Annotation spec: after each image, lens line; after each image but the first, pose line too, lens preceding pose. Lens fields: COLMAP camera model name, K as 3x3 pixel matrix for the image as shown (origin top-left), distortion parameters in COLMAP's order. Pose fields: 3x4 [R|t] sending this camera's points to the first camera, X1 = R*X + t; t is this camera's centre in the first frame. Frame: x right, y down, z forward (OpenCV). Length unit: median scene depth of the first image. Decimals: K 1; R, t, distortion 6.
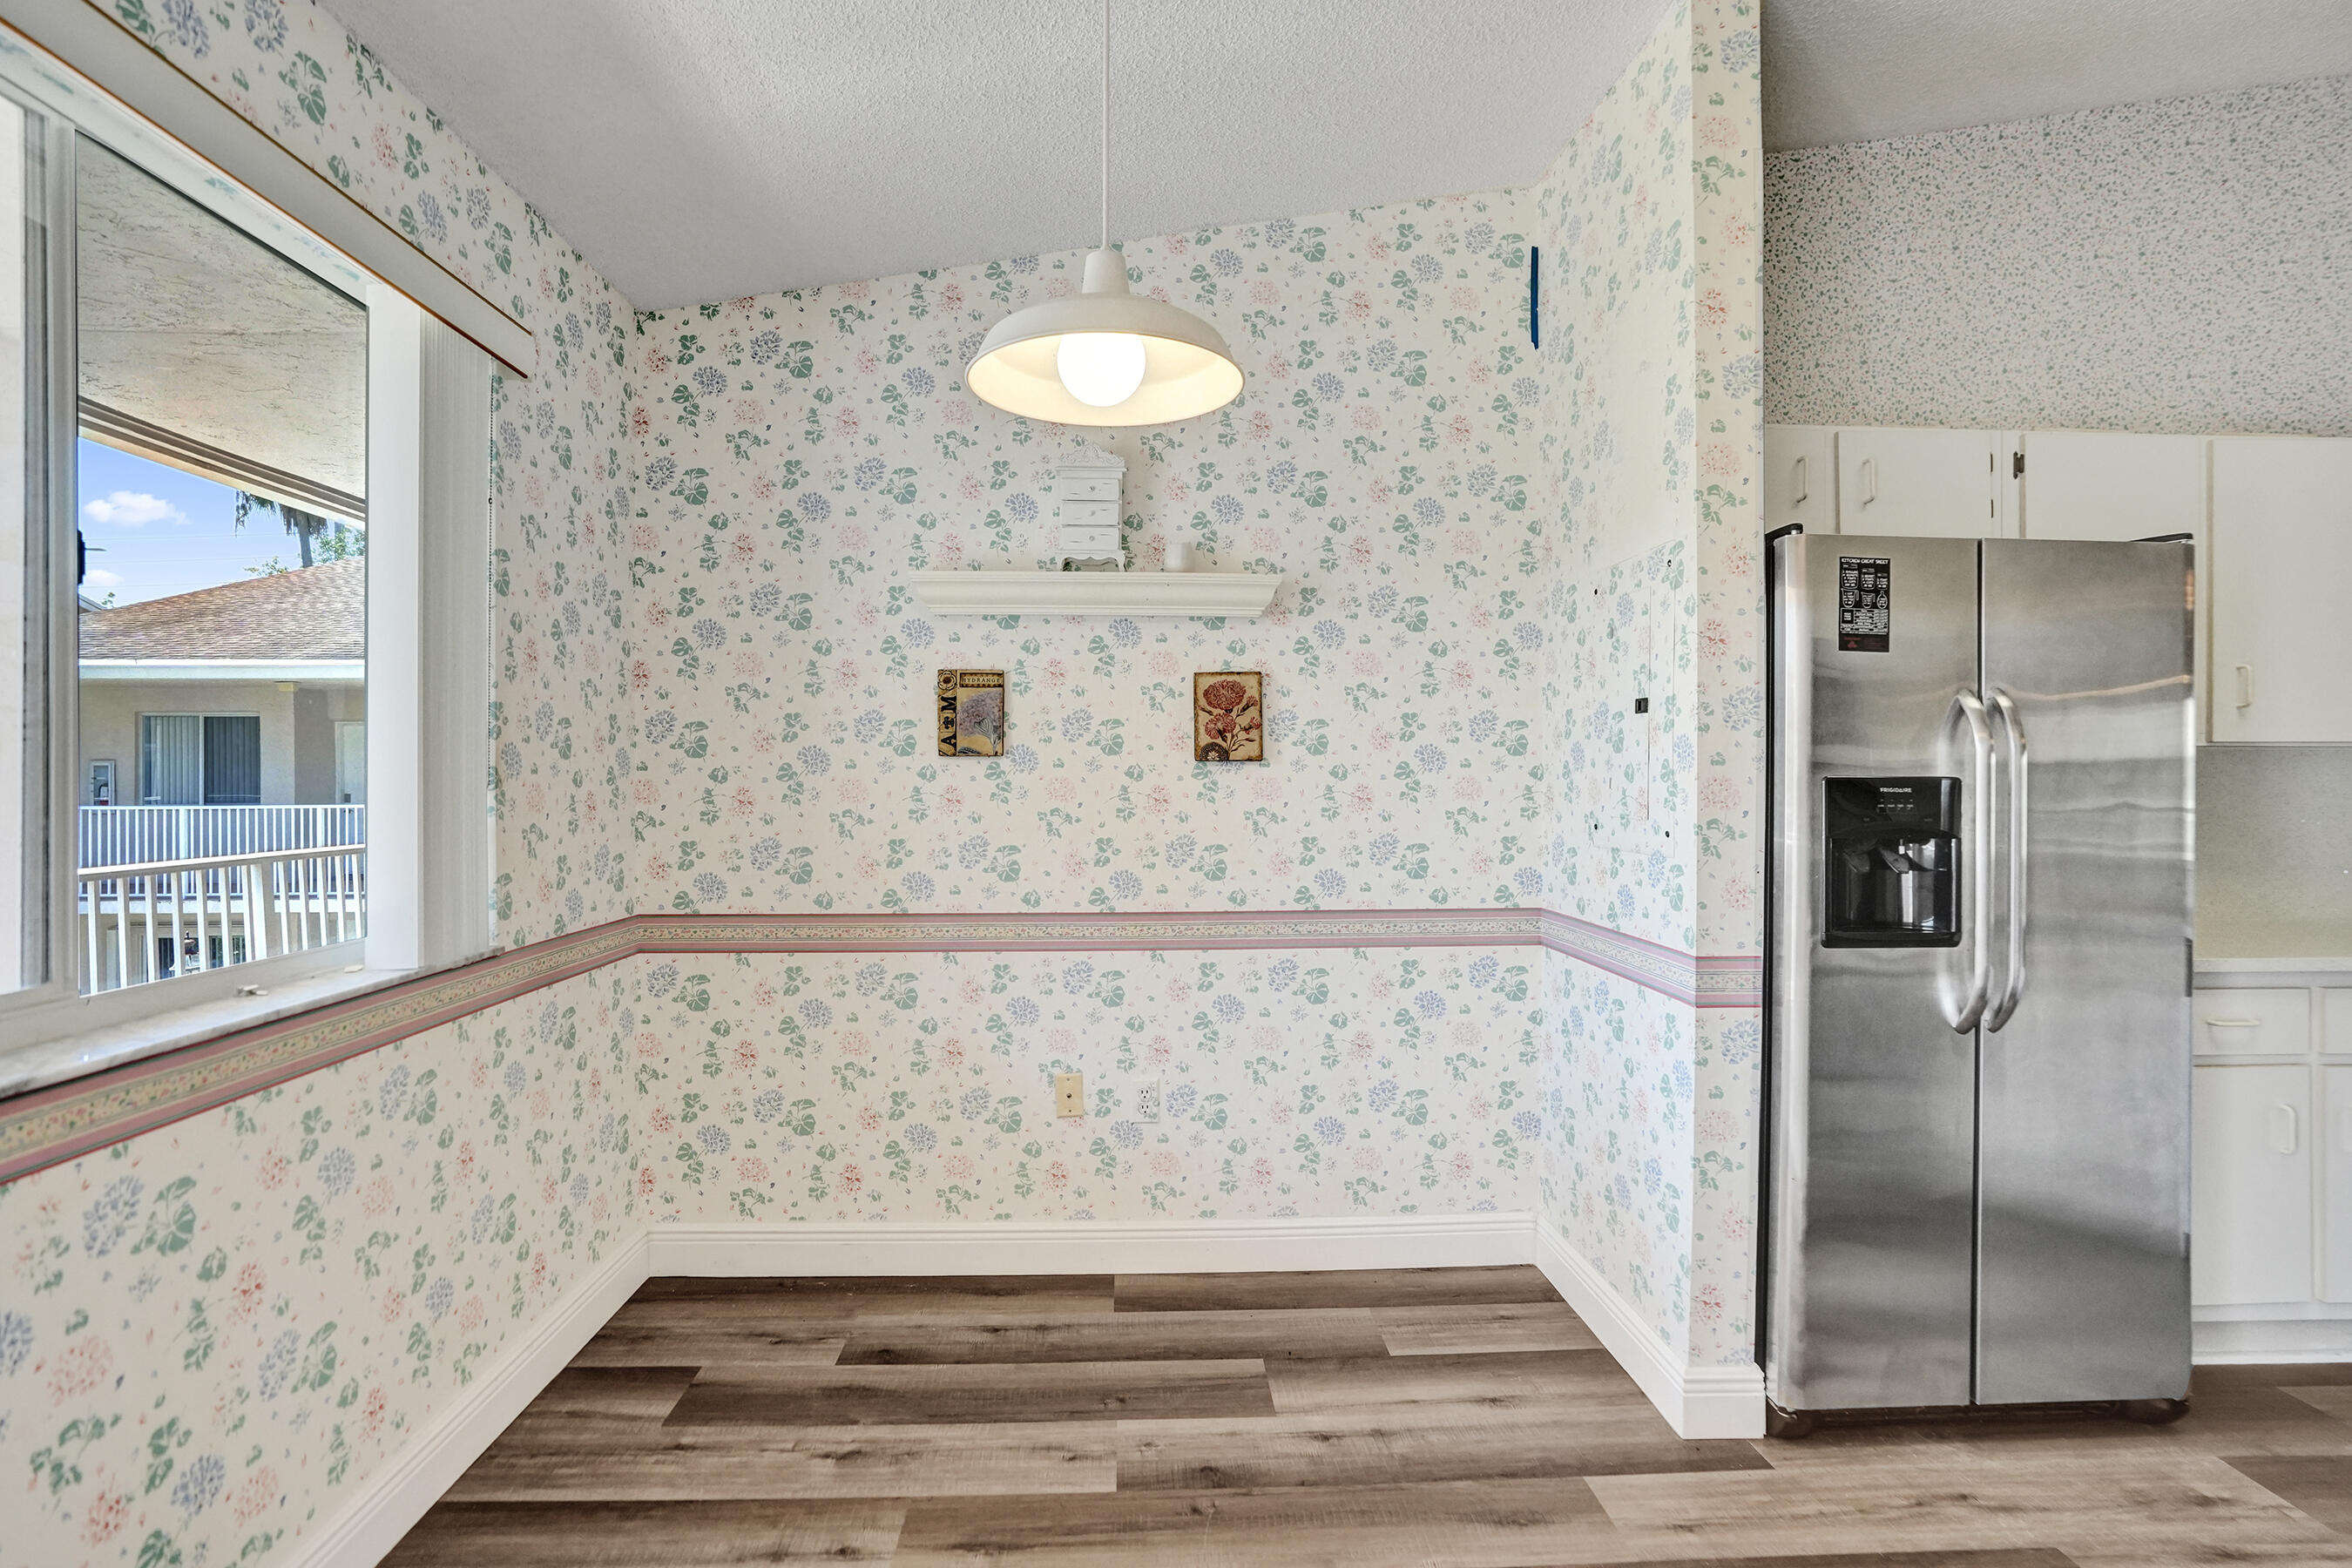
lens RADIAL K [[1131.3, 0, 1173.5], [0, 1131.3, 782.8], [0, 0, 1]] dist [-0.038998, 0.012429]
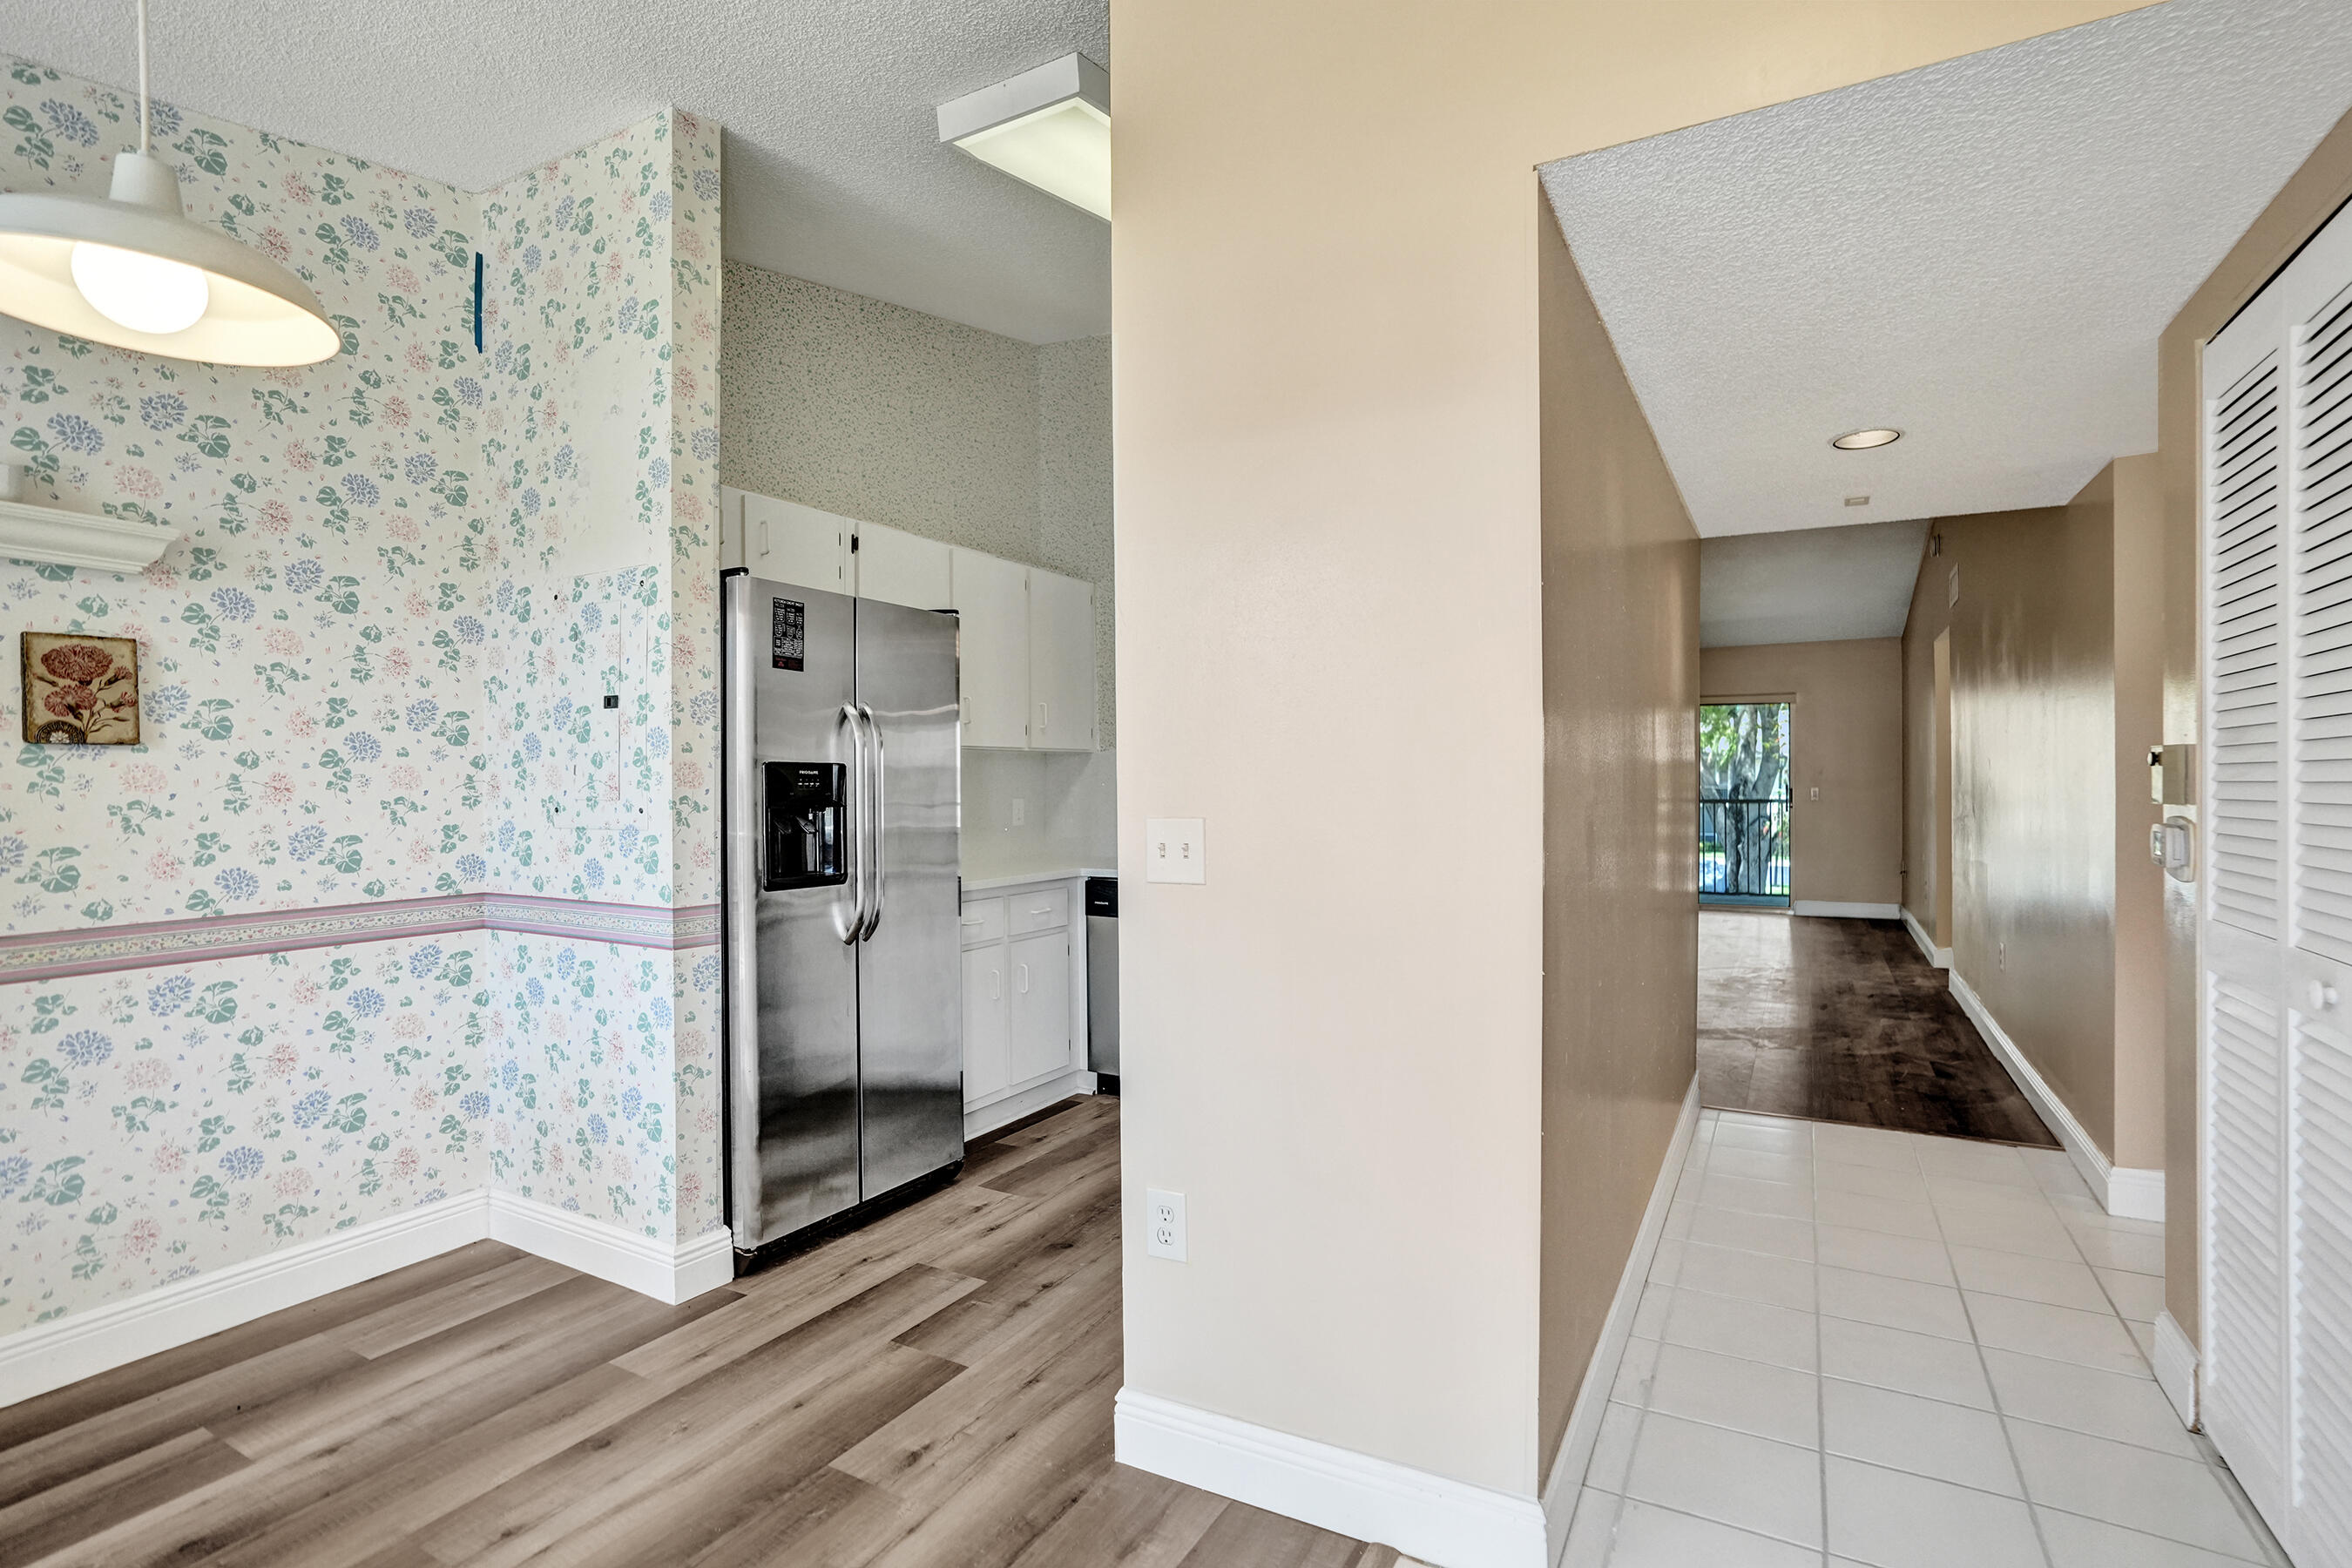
lens RADIAL K [[1131.3, 0, 1142.2], [0, 1131.3, 786.9], [0, 0, 1]] dist [-0.038998, 0.012429]
pose [[0.556369, -0.008586, 0.830891, -0.252852], [0.009438, 0.999947, 0.004013, 0.020564], [-0.830882, 0.005610, 0.556421, -0.102884]]
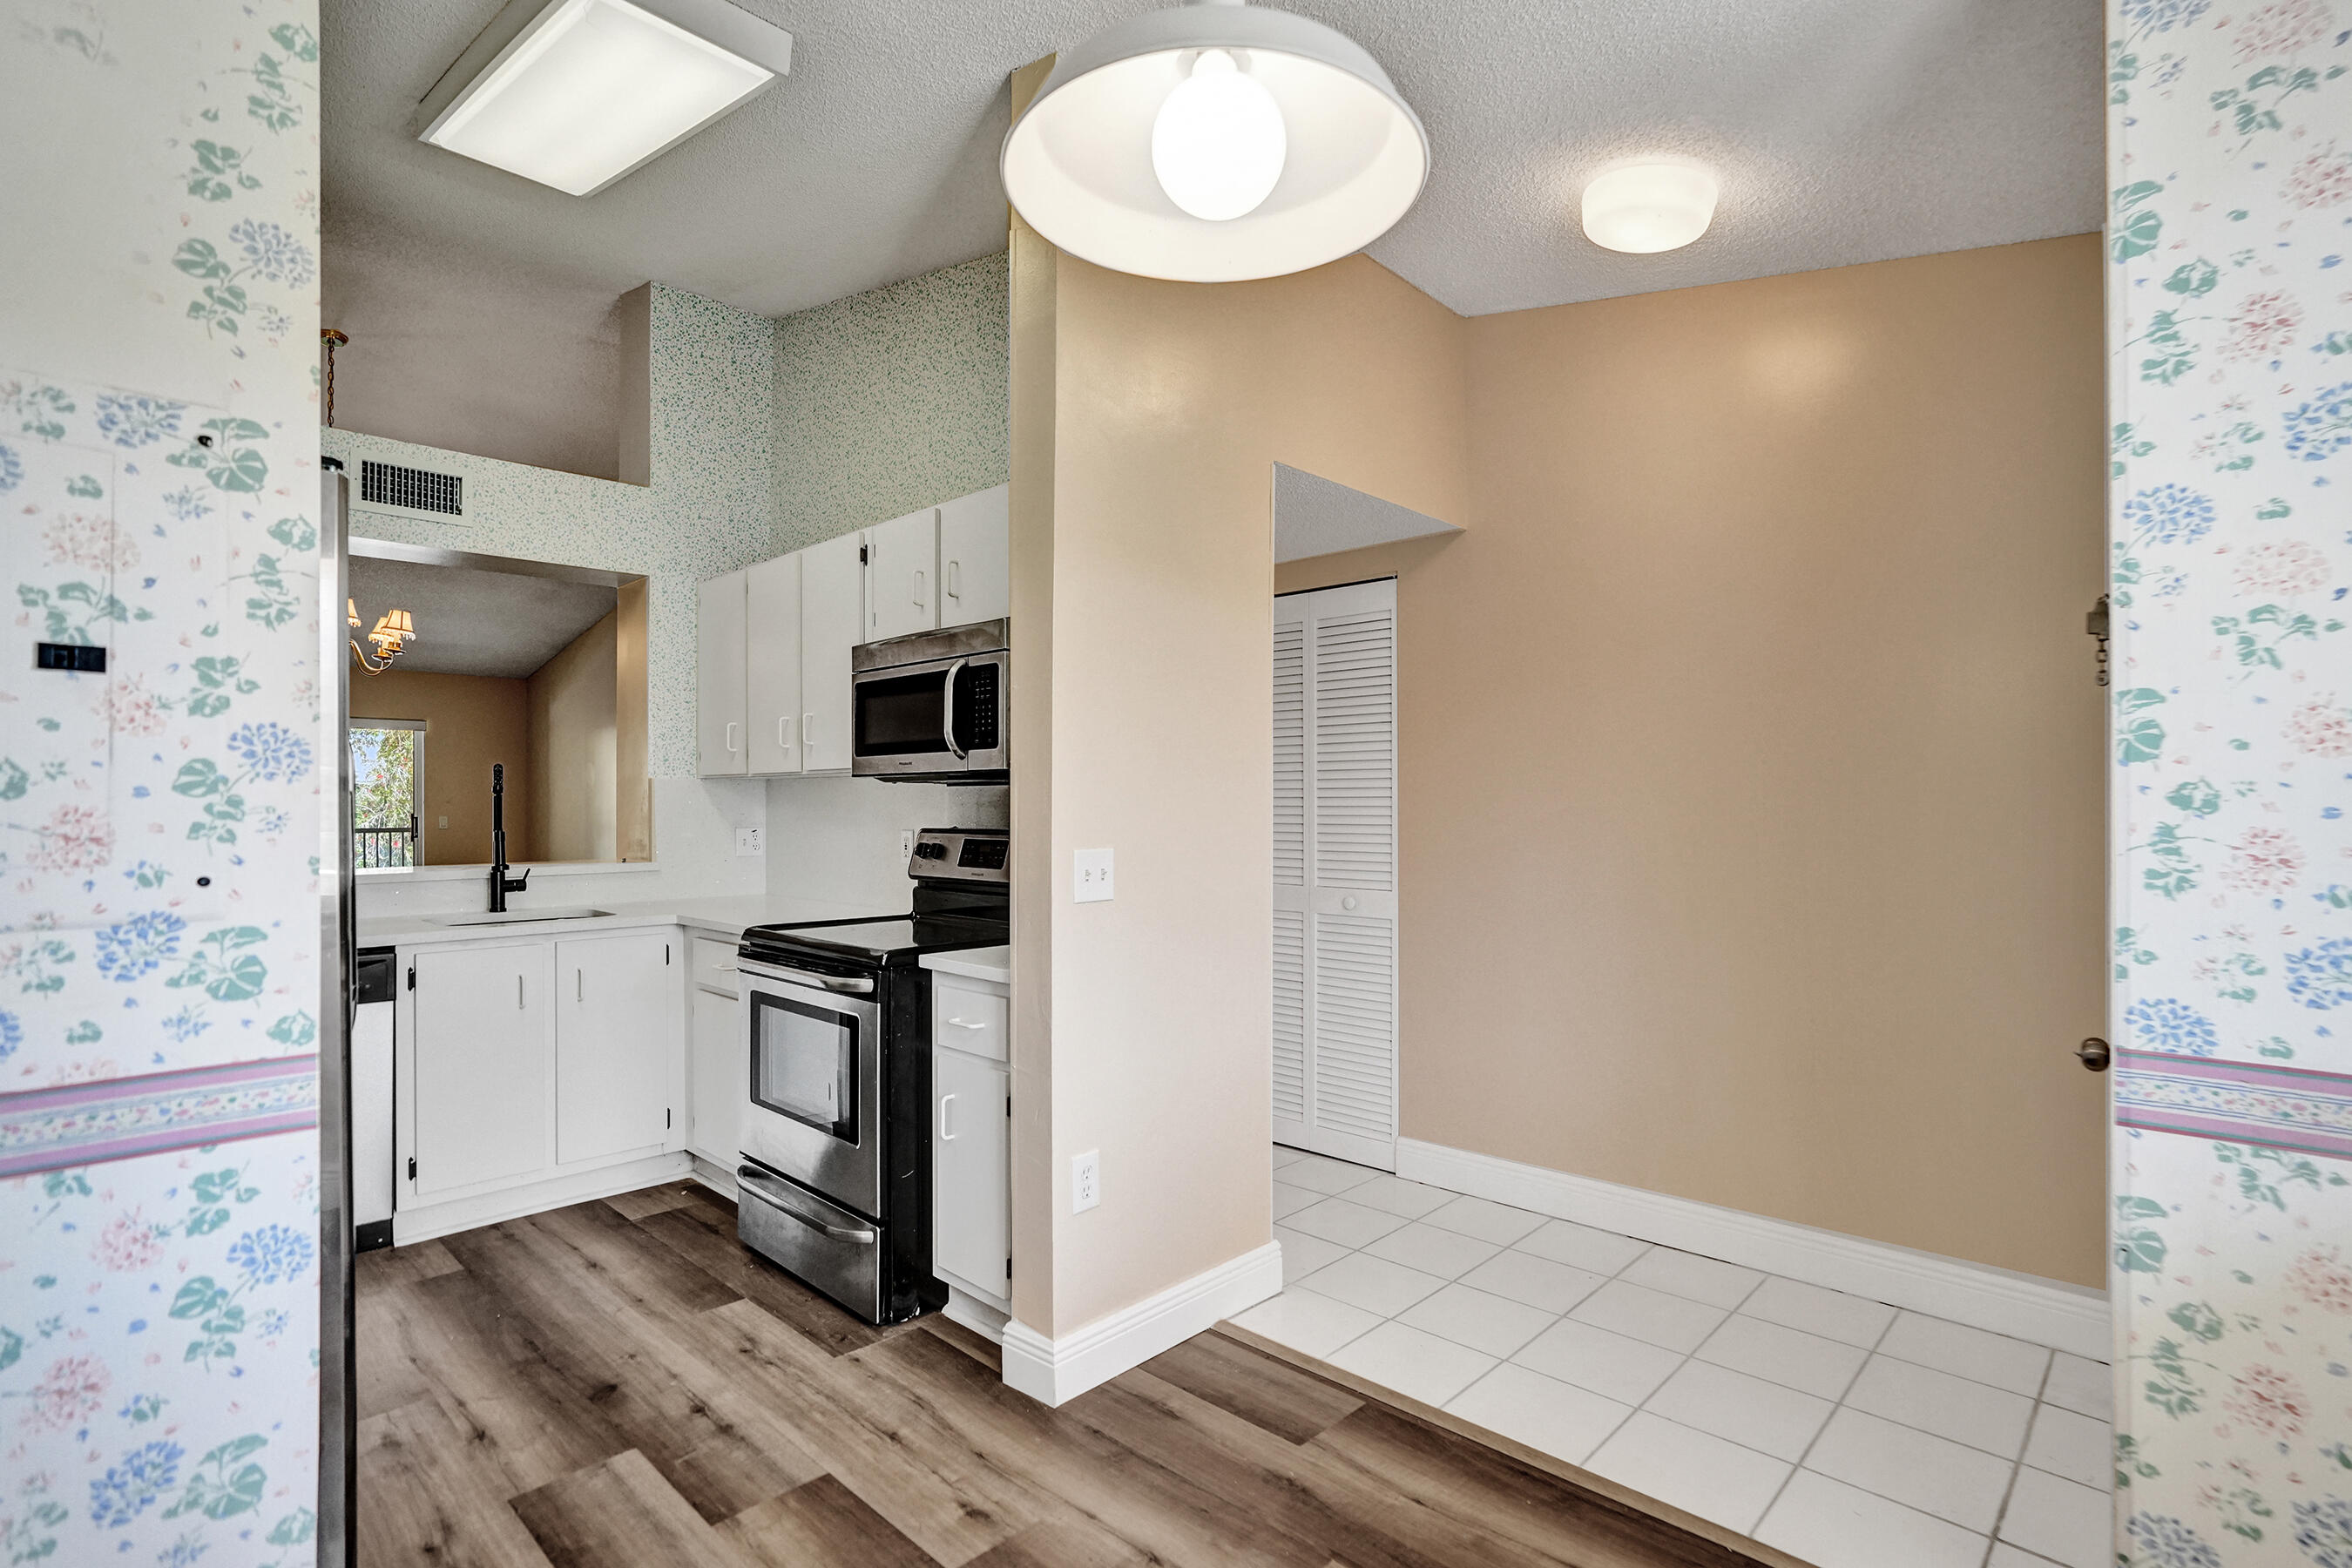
lens RADIAL K [[1131.3, 0, 1185.3], [0, 1131.3, 802.4], [0, 0, 1]] dist [-0.038998, 0.012429]
pose [[-0.682061, 0.000481, 0.731295, -0.362154], [0.002953, 0.999993, 0.002097, 0.002592], [-0.731289, 0.003590, -0.682058, 0.993402]]
